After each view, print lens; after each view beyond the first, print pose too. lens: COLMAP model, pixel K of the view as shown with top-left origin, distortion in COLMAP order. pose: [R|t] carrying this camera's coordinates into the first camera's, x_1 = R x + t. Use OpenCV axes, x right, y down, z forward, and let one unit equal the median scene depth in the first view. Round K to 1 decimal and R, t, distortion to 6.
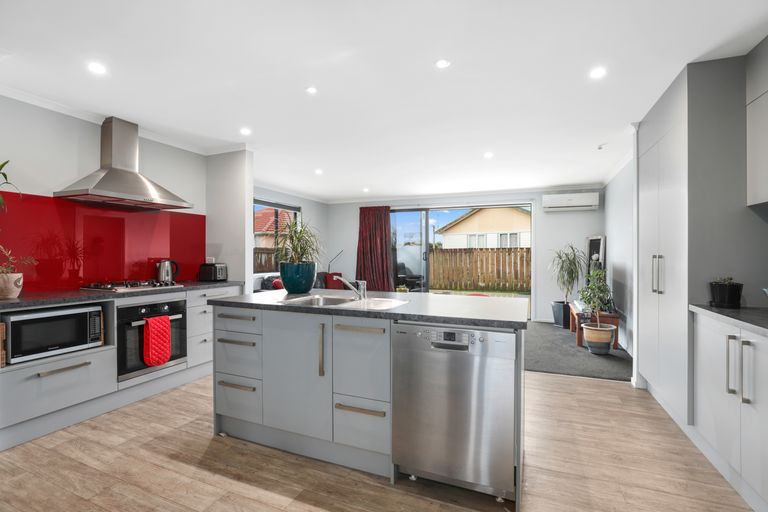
lens RADIAL K [[353.9, 0, 388.1], [0, 353.9, 254.0], [0, 0, 1]] dist [-0.048148, 0.000114]
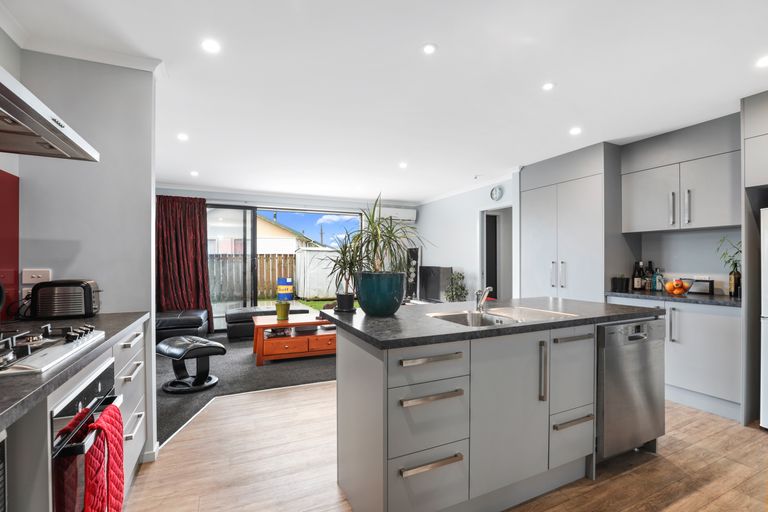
lens RADIAL K [[356.0, 0, 386.7], [0, 356.0, 259.0], [0, 0, 1]] dist [-0.030901, 0.000210]
pose [[0.673084, 0.002832, 0.739561, -0.675281], [-0.000278, 0.999994, -0.003576, -0.002414], [-0.739566, 0.002202, 0.673080, 0.425438]]
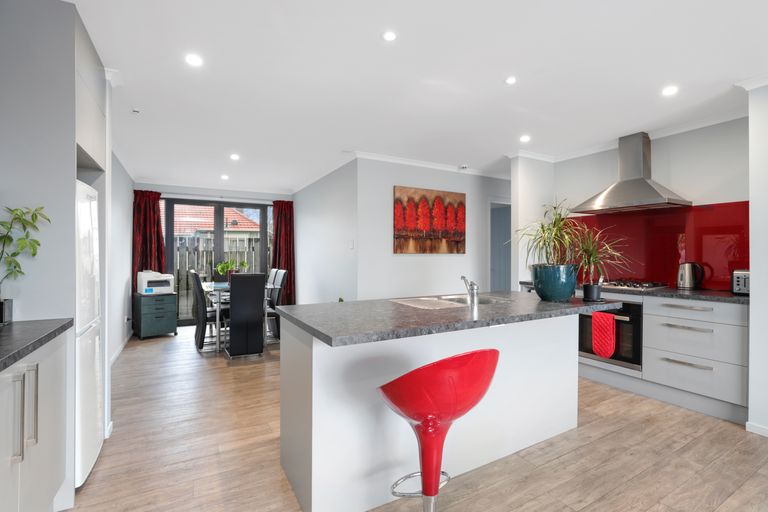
lens RADIAL K [[353.9, 0, 388.1], [0, 353.9, 254.0], [0, 0, 1]] dist [-0.048148, 0.000114]
pose [[-0.611424, 0.000215, -0.791303, 0.583624], [0.002297, 0.999996, -0.001503, -0.005145], [0.791300, -0.002737, -0.611422, 1.061706]]
